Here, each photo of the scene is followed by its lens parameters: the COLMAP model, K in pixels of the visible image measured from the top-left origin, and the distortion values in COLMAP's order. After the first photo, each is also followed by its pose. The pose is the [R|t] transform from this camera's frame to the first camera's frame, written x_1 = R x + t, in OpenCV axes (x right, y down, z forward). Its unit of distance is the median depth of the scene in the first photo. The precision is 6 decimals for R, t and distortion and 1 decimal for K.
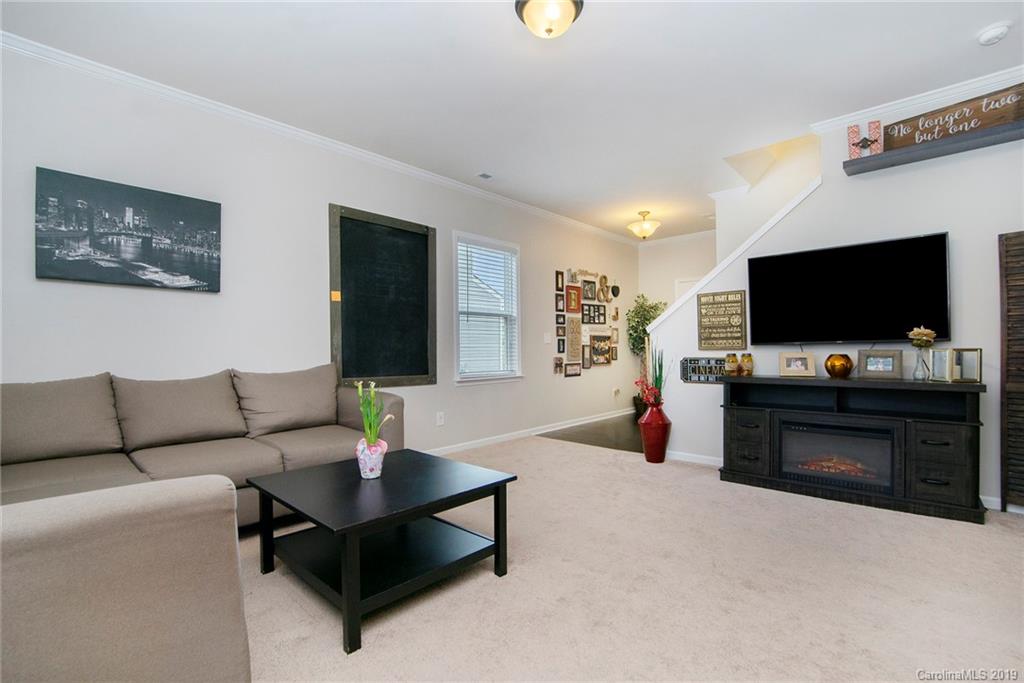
lens RADIAL K [[460.6, 0, 507.2], [0, 460.6, 343.5], [0, 0, 1]] dist [-0.016990, -0.000751]
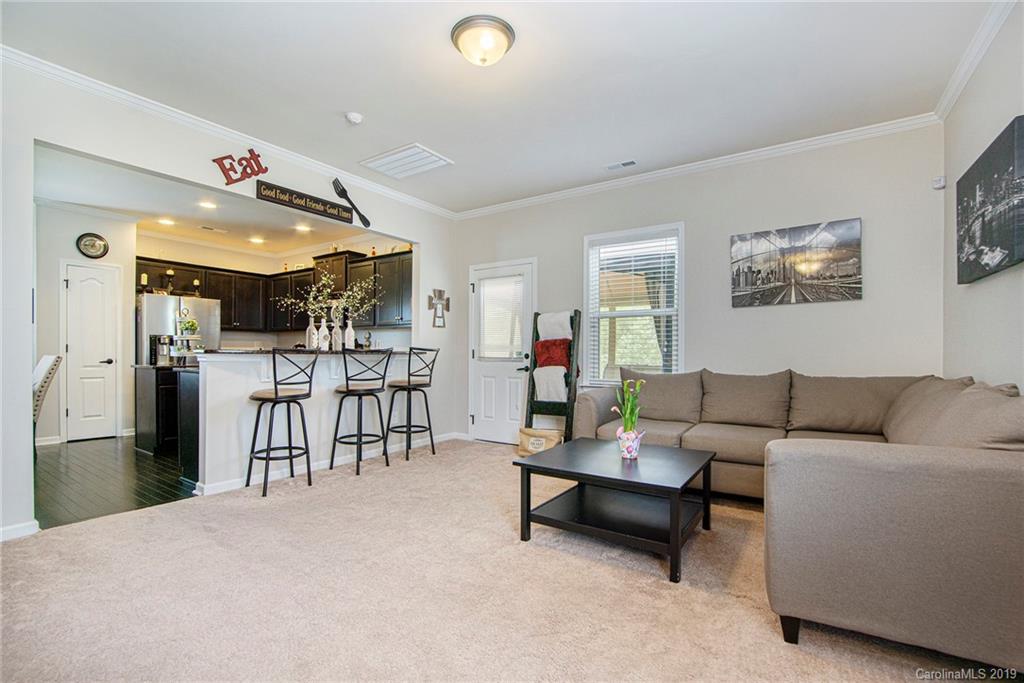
lens RADIAL K [[460.6, 0, 511.0], [0, 460.6, 350.5], [0, 0, 1]] dist [-0.016990, -0.000751]
pose [[-0.981258, -0.003113, -0.192672, 0.094131], [-0.000050, 0.999874, -0.015901, 0.012398], [0.192698, -0.015594, -0.981134, 0.834674]]
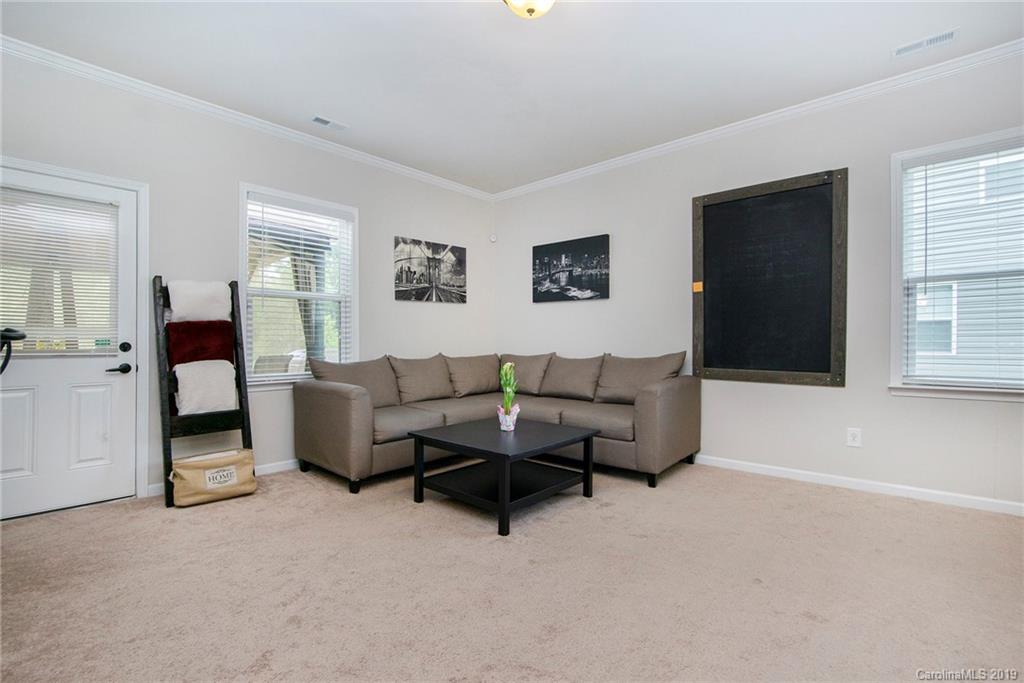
lens RADIAL K [[460.6, 0, 507.3], [0, 460.6, 343.8], [0, 0, 1]] dist [-0.016990, -0.000751]
pose [[0.032665, 0.006473, -0.999445, 0.434979], [0.011939, 0.999905, 0.006866, 0.007980], [0.999395, -0.012156, 0.032584, 0.370012]]
